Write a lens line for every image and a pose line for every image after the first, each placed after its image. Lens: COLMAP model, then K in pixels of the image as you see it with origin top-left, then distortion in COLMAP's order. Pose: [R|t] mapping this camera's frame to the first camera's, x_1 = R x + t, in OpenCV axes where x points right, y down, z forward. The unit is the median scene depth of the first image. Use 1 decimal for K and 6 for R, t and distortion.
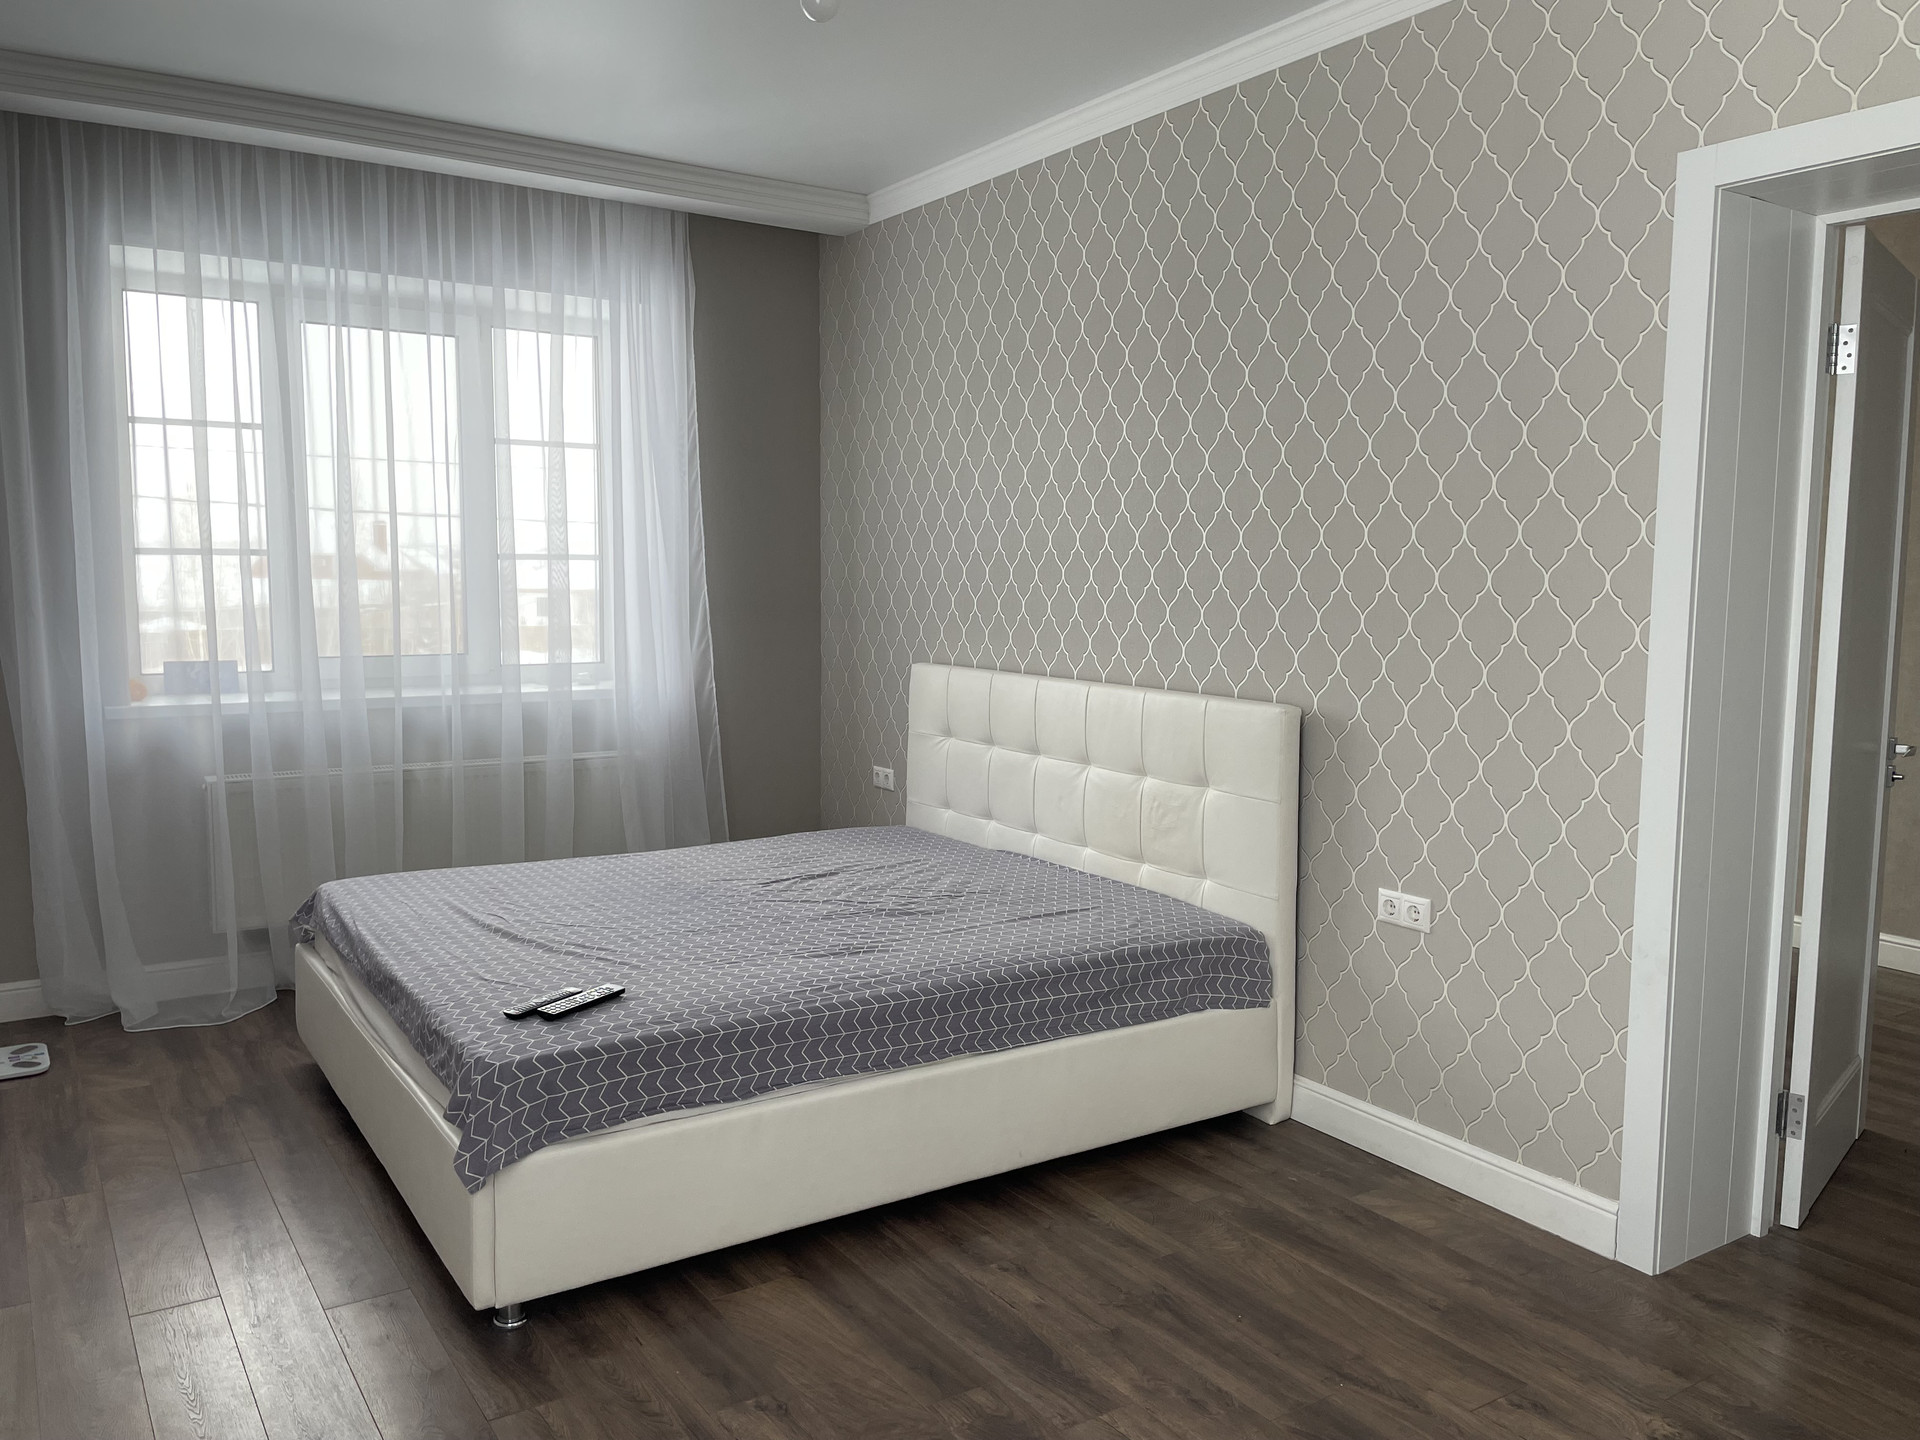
lens RADIAL K [[1464.1, 0, 961.9], [0, 1464.1, 719.2], [0, 0, 1]] dist [0.067825, -0.068712]
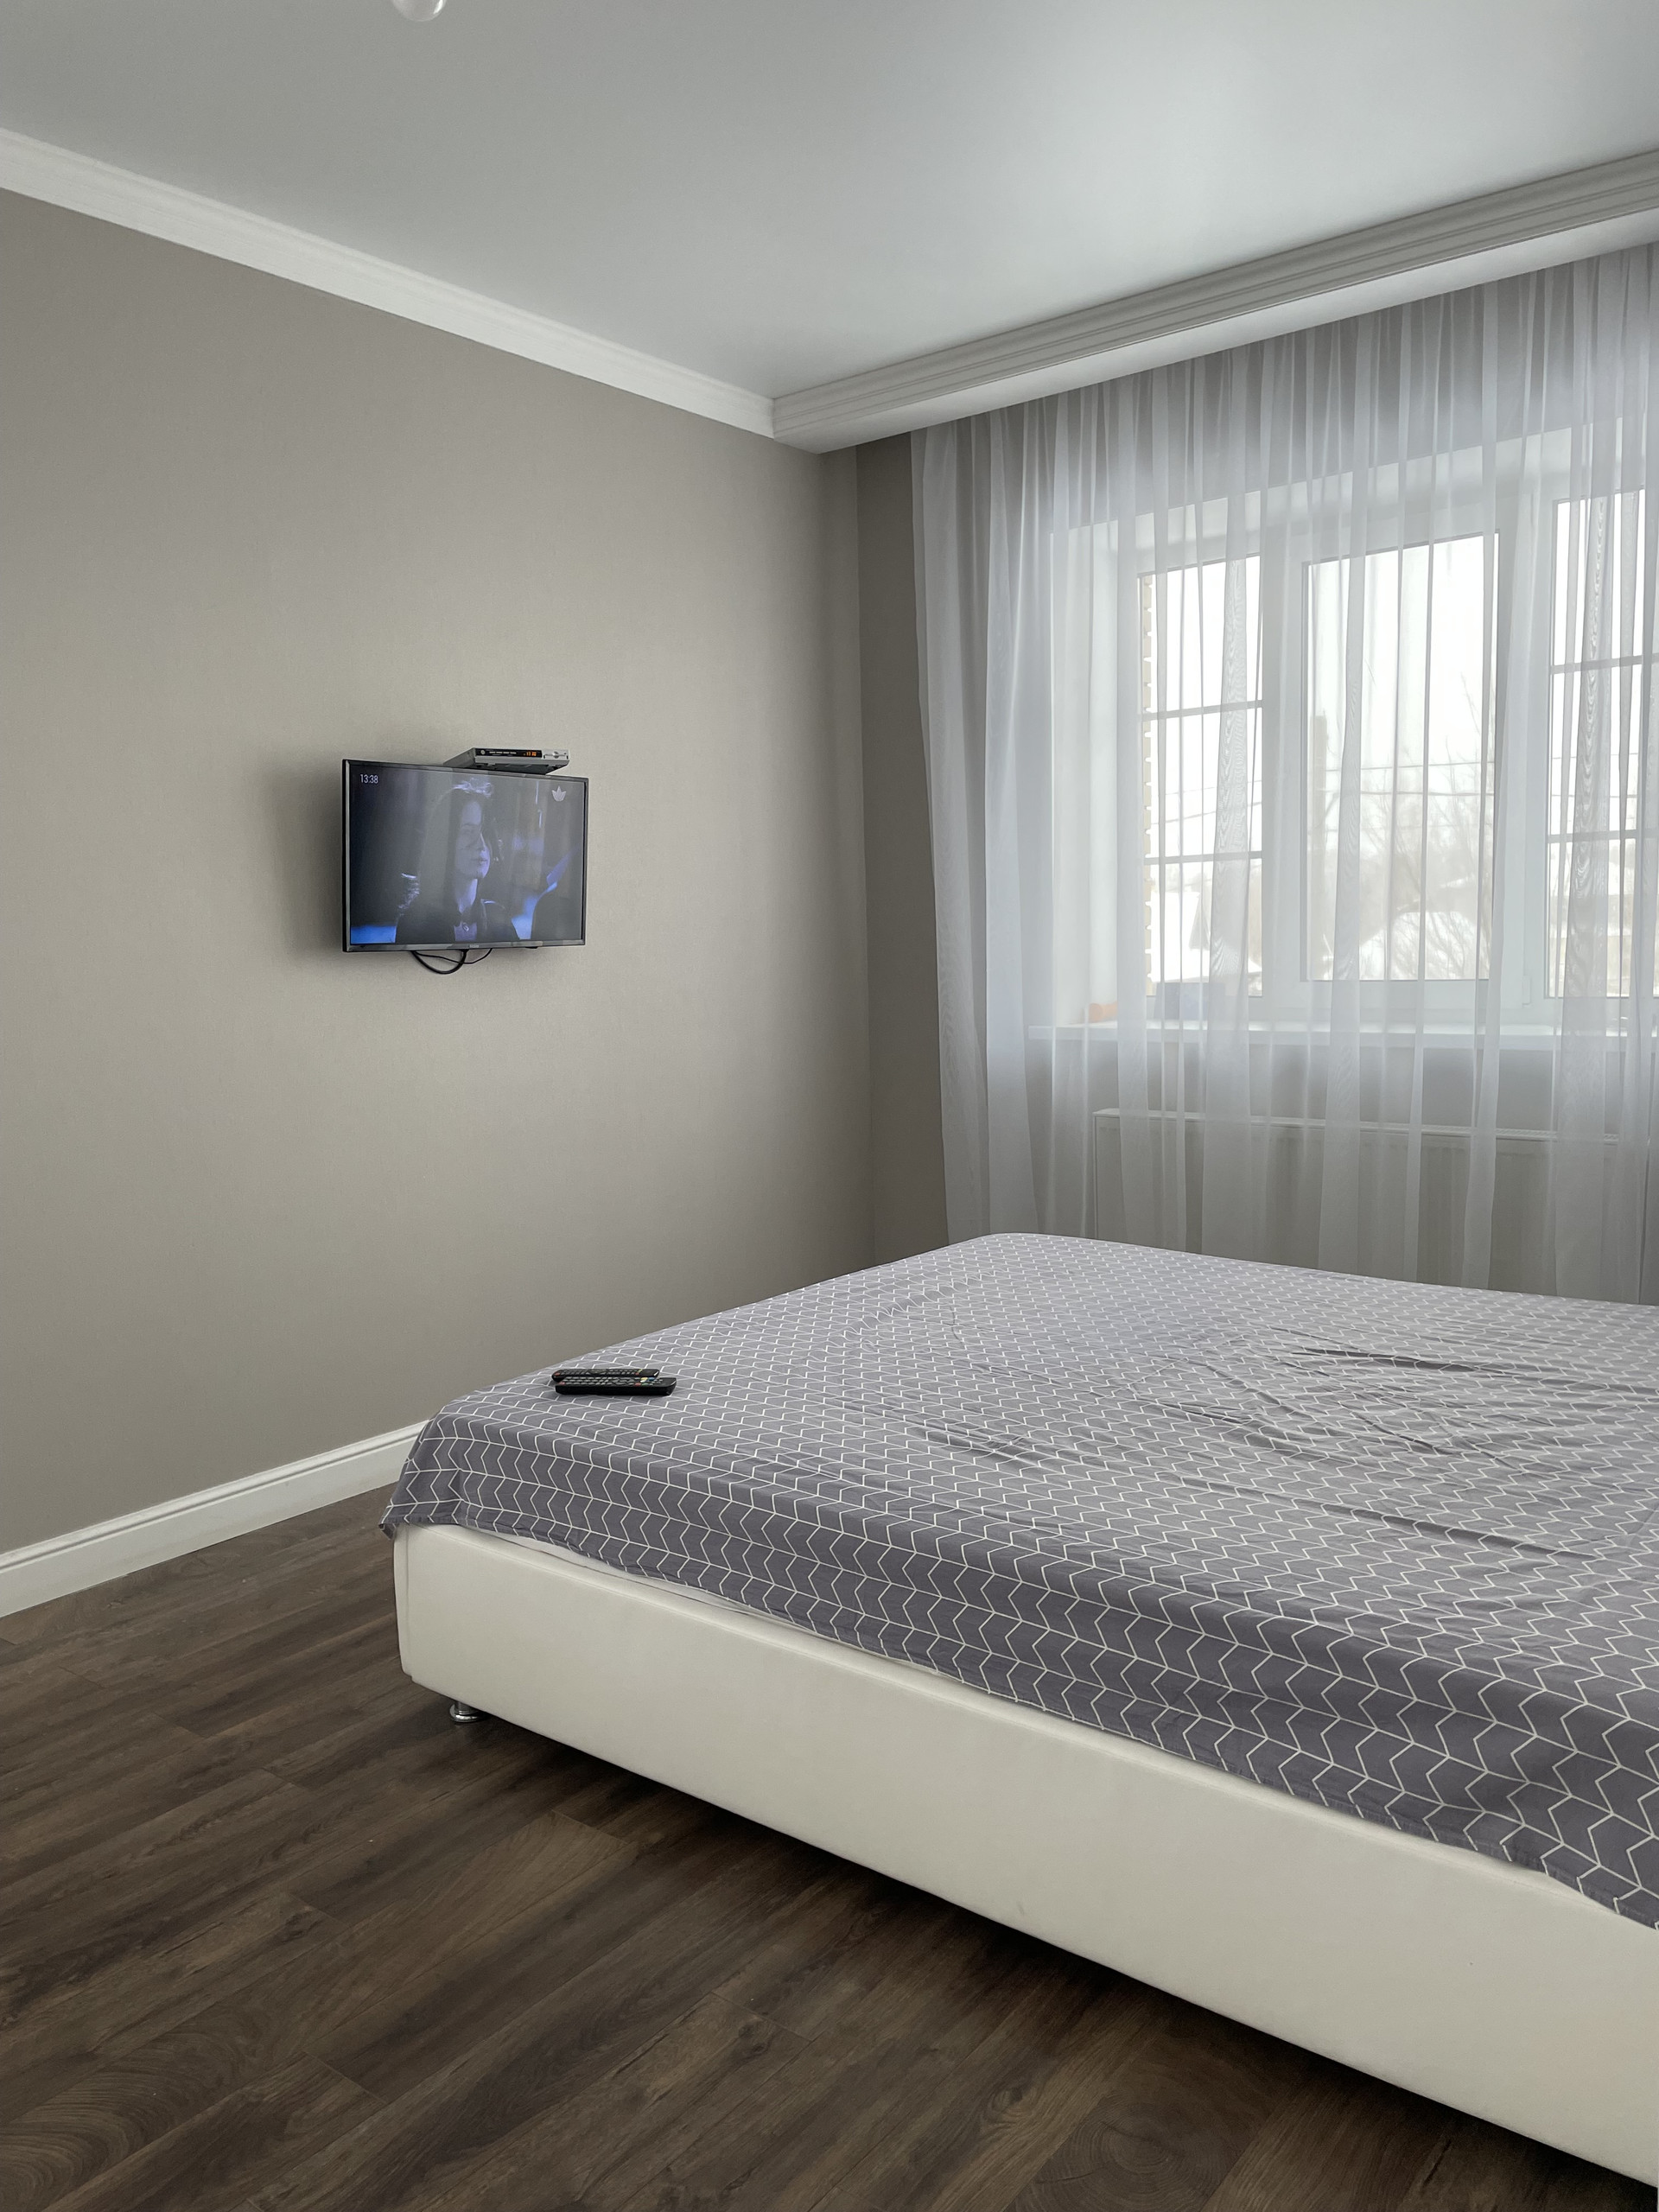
lens RADIAL K [[1686.8, 0, 828.7], [0, 1686.8, 1108.8], [0, 0, 1]] dist [0.067825, -0.068712]
pose [[0.320881, 0.089306, -0.942900, 0.547718], [-0.072136, 0.994957, 0.069688, -0.027372], [0.944368, 0.045655, 0.325705, 0.689355]]
